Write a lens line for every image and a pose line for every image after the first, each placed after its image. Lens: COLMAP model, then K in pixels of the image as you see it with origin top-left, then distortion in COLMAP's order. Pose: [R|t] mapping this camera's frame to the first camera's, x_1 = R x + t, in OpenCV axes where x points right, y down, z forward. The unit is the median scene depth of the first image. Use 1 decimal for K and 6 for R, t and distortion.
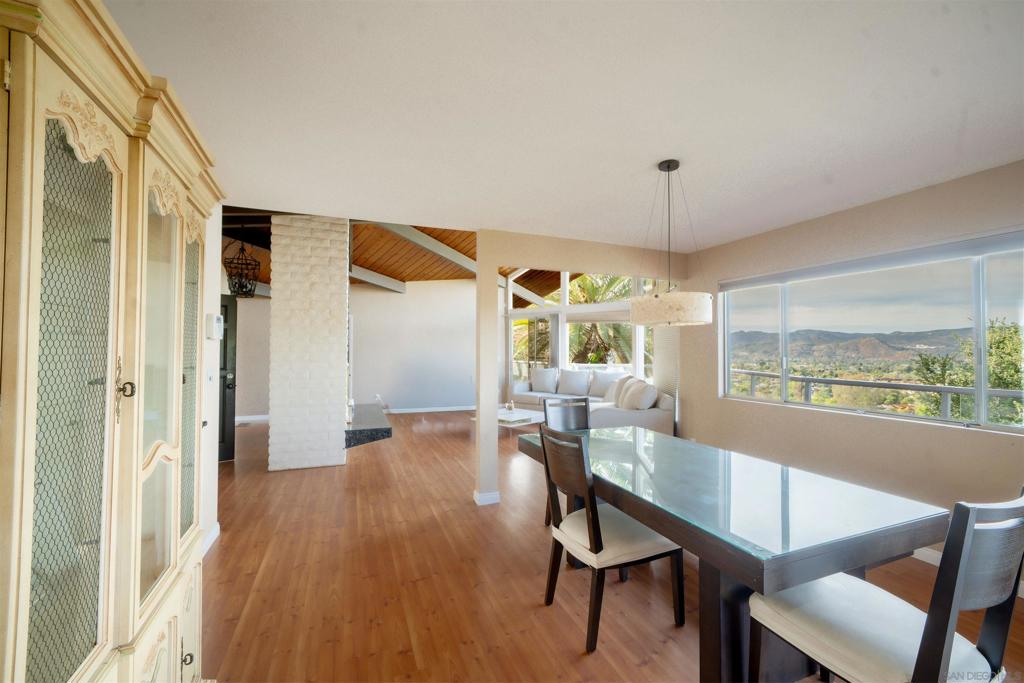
lens RADIAL K [[407.8, 0, 509.7], [0, 407.8, 343.8], [0, 0, 1]] dist [-0.006123, 0.001715]
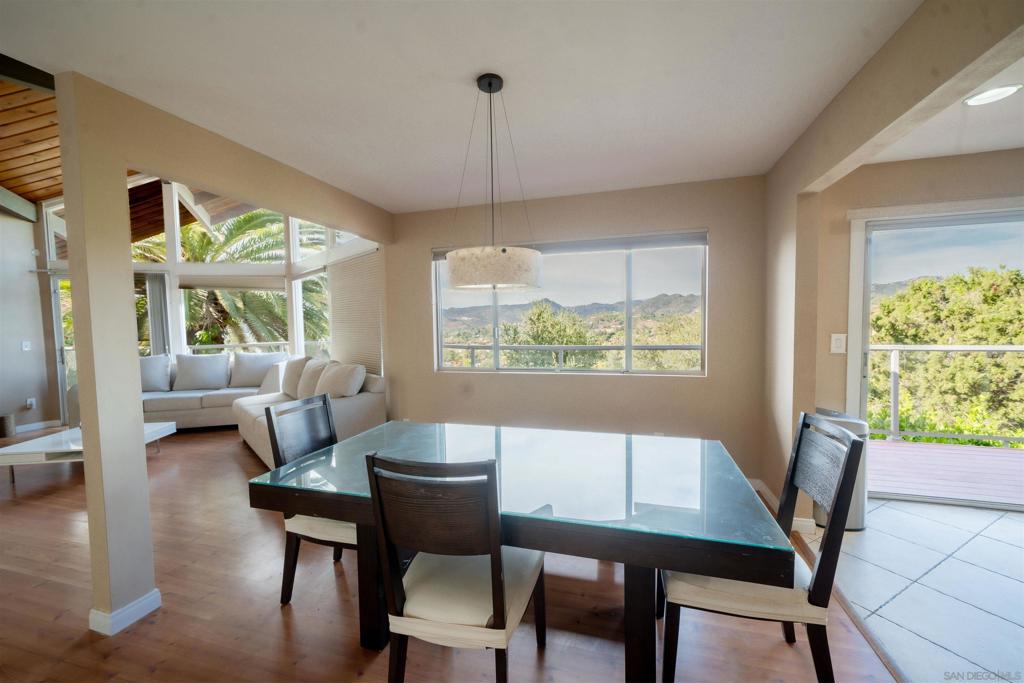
lens RADIAL K [[407.8, 0, 509.7], [0, 407.8, 342.0], [0, 0, 1]] dist [-0.006123, 0.001715]
pose [[0.619481, -0.056271, 0.782992, -0.112304], [0.009532, 0.997893, 0.064174, 0.002110], [-0.784953, -0.032291, 0.618713, 0.240794]]
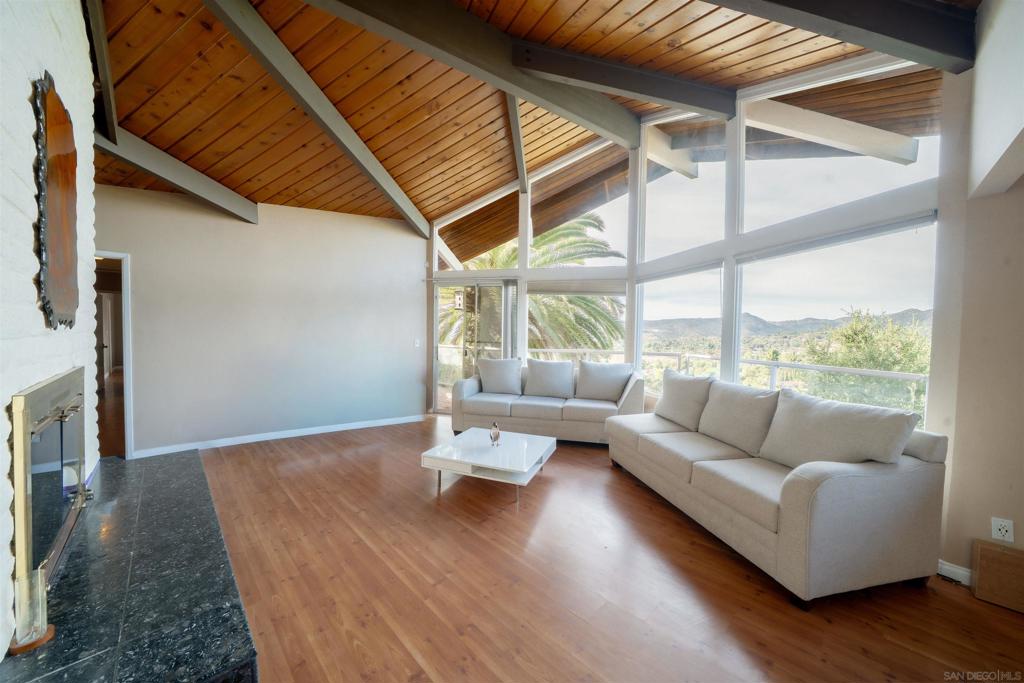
lens RADIAL K [[357.8, 0, 506.3], [0, 357.8, 337.9], [0, 0, 1]] dist [-0.013758, -0.000004]
pose [[0.922190, 0.002329, 0.386730, -0.253337], [-0.016767, 0.999282, 0.033964, 0.011054], [-0.386374, -0.037805, 0.921567, 0.824114]]
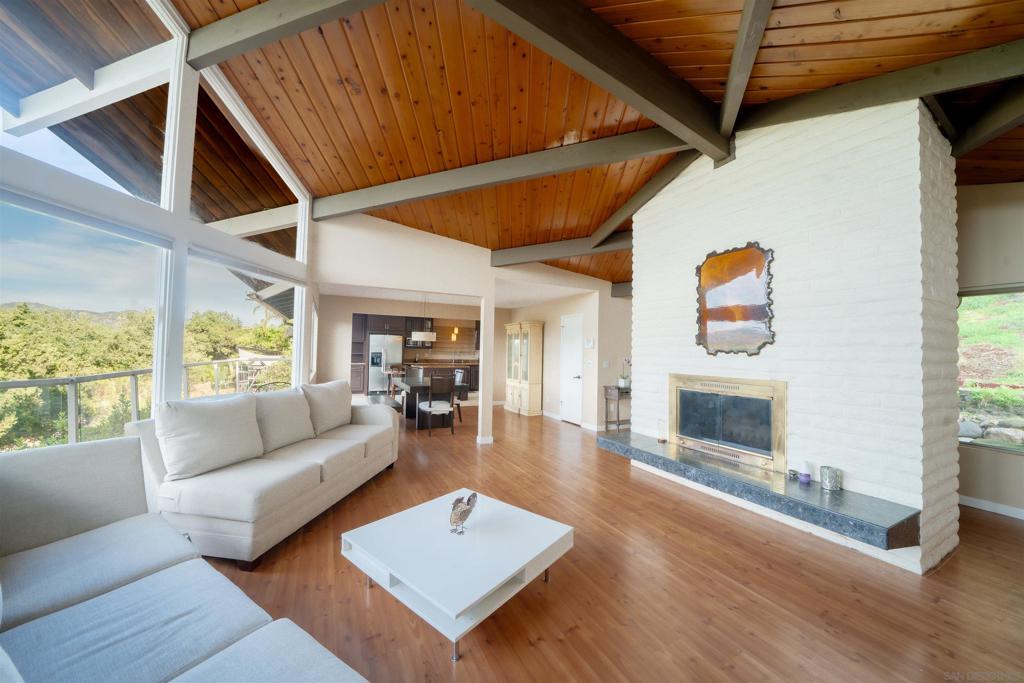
lens RADIAL K [[357.8, 0, 509.6], [0, 357.8, 340.8], [0, 0, 1]] dist [-0.013758, -0.000004]
pose [[-0.994945, -0.026006, -0.096996, -0.002139], [-0.021706, 0.998746, -0.045120, 0.033177], [0.098047, -0.042787, -0.994262, 1.977131]]
